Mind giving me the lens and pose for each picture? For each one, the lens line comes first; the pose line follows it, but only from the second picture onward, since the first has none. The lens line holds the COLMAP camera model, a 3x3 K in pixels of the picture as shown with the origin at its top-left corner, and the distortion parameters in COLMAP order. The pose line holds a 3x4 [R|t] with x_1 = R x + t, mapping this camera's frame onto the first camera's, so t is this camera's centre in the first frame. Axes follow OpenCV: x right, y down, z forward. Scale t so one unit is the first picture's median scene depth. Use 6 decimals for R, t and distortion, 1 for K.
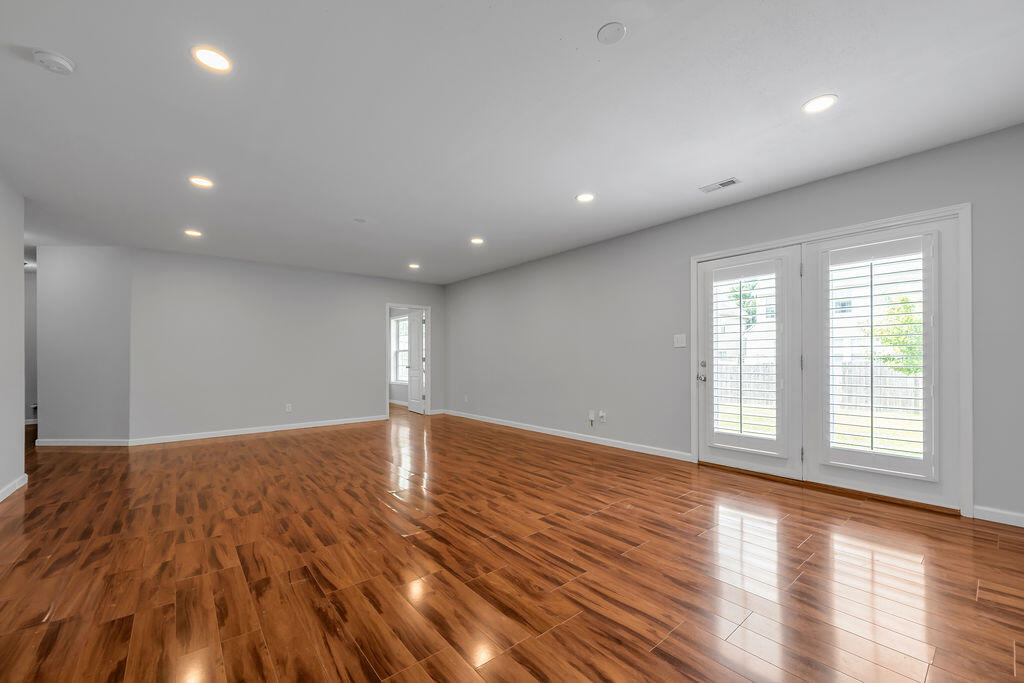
lens RADIAL K [[409.7, 0, 513.5], [0, 409.7, 353.3], [0, 0, 1]] dist [-0.001174, 0.000005]
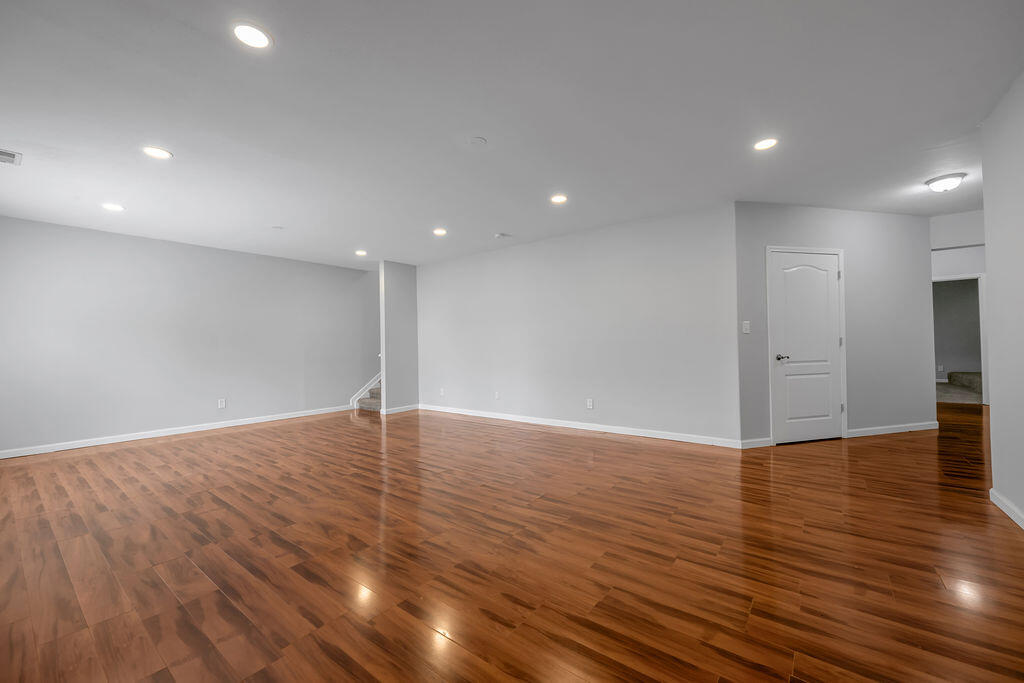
lens RADIAL K [[409.7, 0, 513.5], [0, 409.7, 353.3], [0, 0, 1]] dist [-0.001174, 0.000005]
pose [[-0.974876, 0.028696, -0.220892, -0.321512], [0.027123, 0.999581, 0.010152, 0.023557], [0.221091, 0.003905, -0.975245, 1.920617]]
